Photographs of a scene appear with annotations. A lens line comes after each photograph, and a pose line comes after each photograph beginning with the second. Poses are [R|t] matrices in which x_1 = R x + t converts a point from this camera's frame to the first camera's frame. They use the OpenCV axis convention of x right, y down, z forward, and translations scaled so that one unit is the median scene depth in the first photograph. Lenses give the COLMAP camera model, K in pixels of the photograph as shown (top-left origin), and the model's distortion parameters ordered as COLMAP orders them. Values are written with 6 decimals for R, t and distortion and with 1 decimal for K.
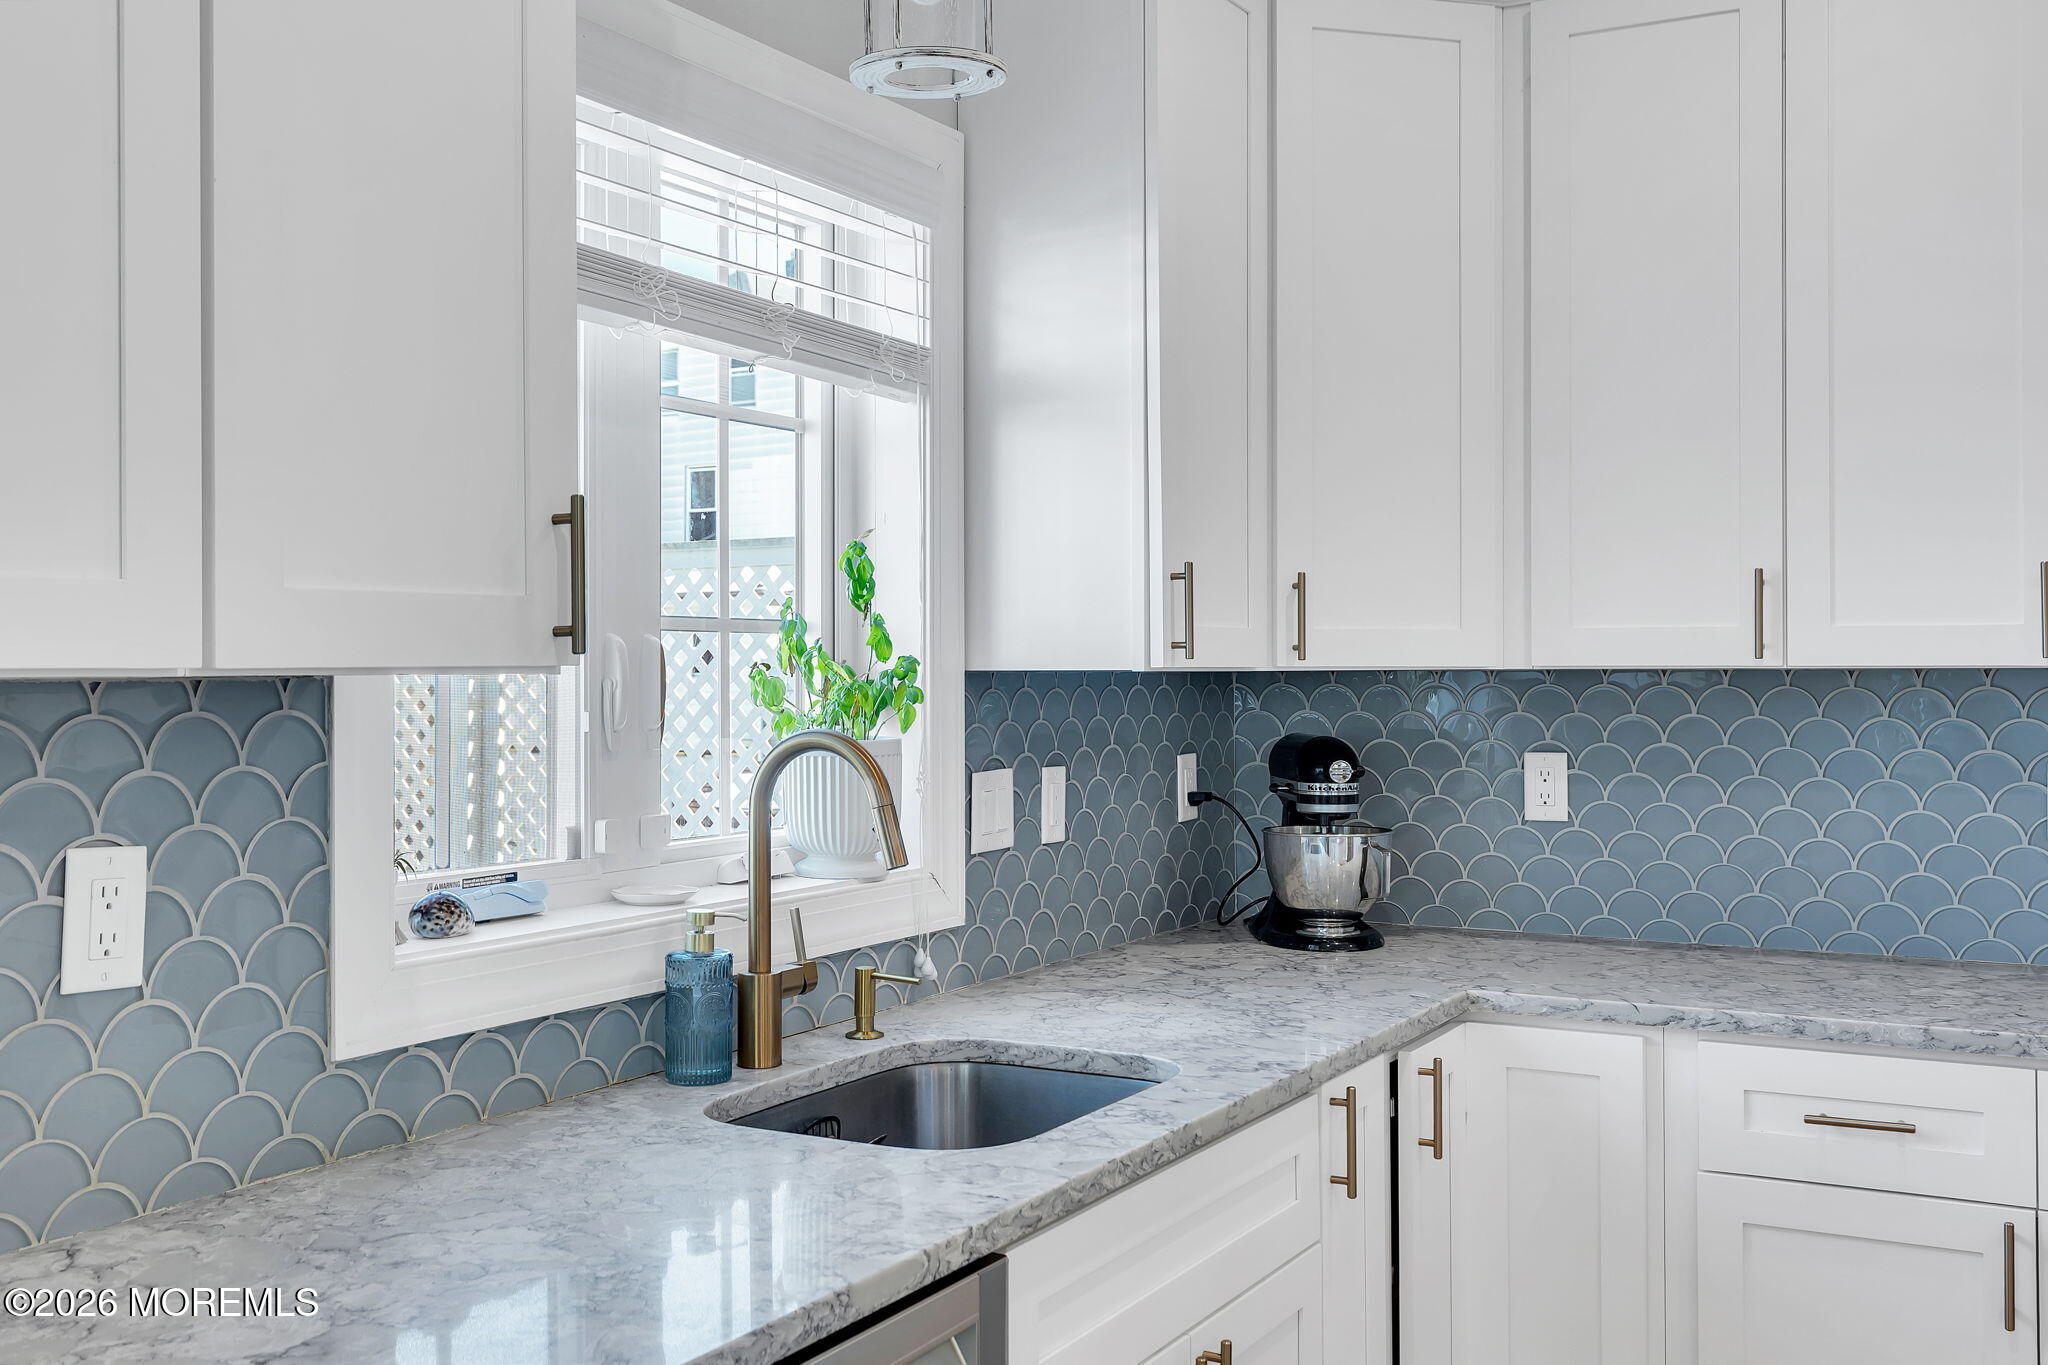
lens RADIAL K [[1983.9, 0, 1051.8], [0, 1983.9, 665.5], [0, 0, 1]] dist [0.006781, 0.000000]
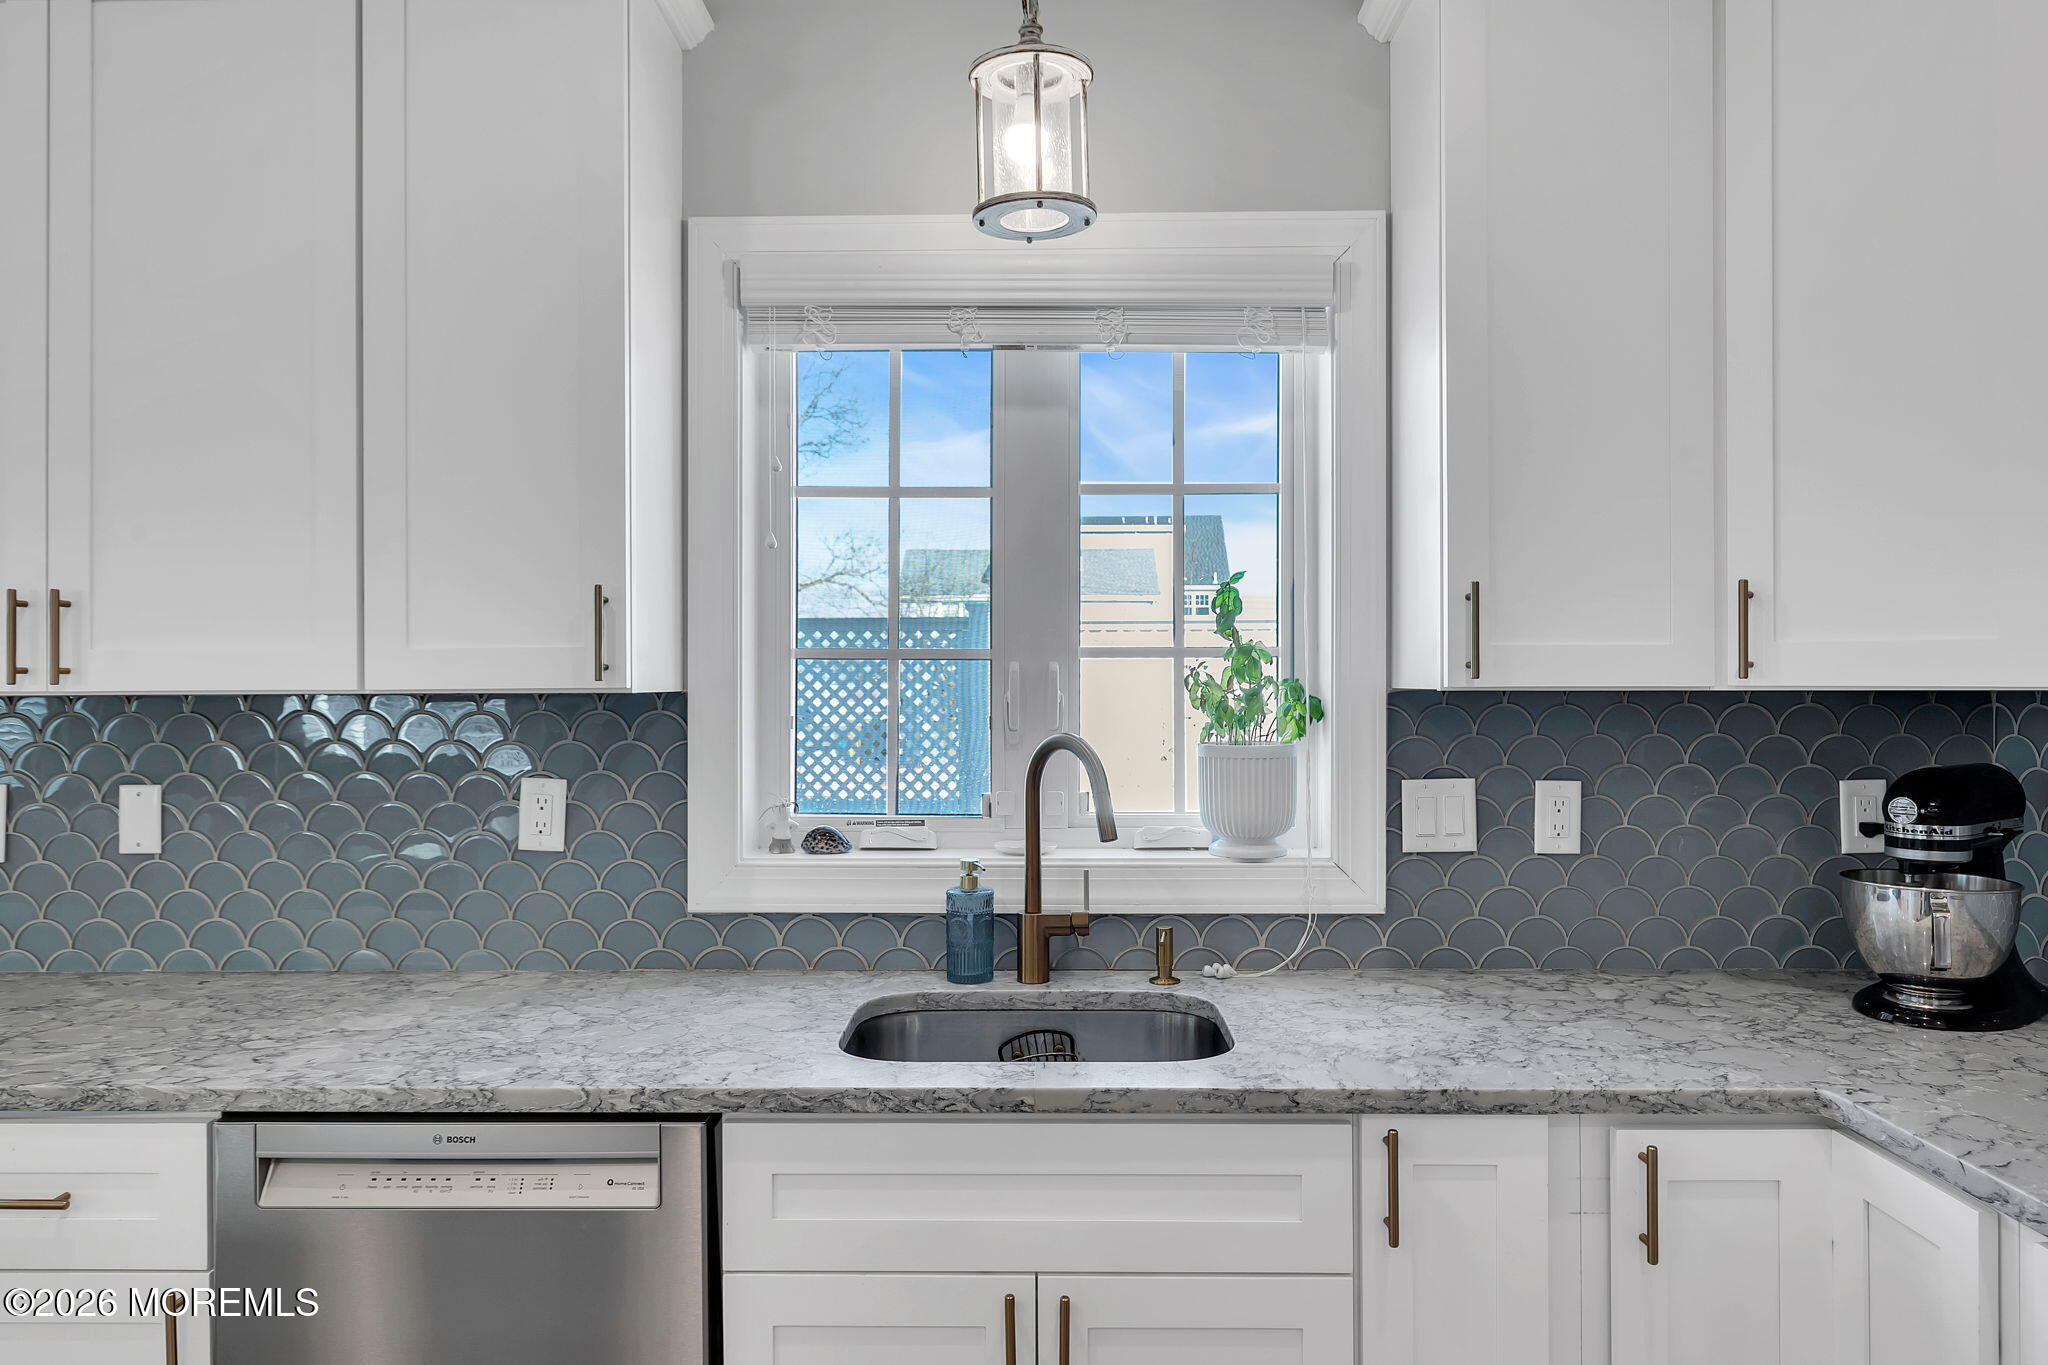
lens RADIAL K [[1383.1, 0, 1032.5], [0, 1383.1, 667.7], [0, 0, 1]] dist [0.005546, -0.003640]
pose [[0.465185, -0.006959, -0.885186, 0.583856], [0.002860, 0.999976, -0.006358, -0.005107], [0.885209, 0.000426, 0.465193, 0.478144]]
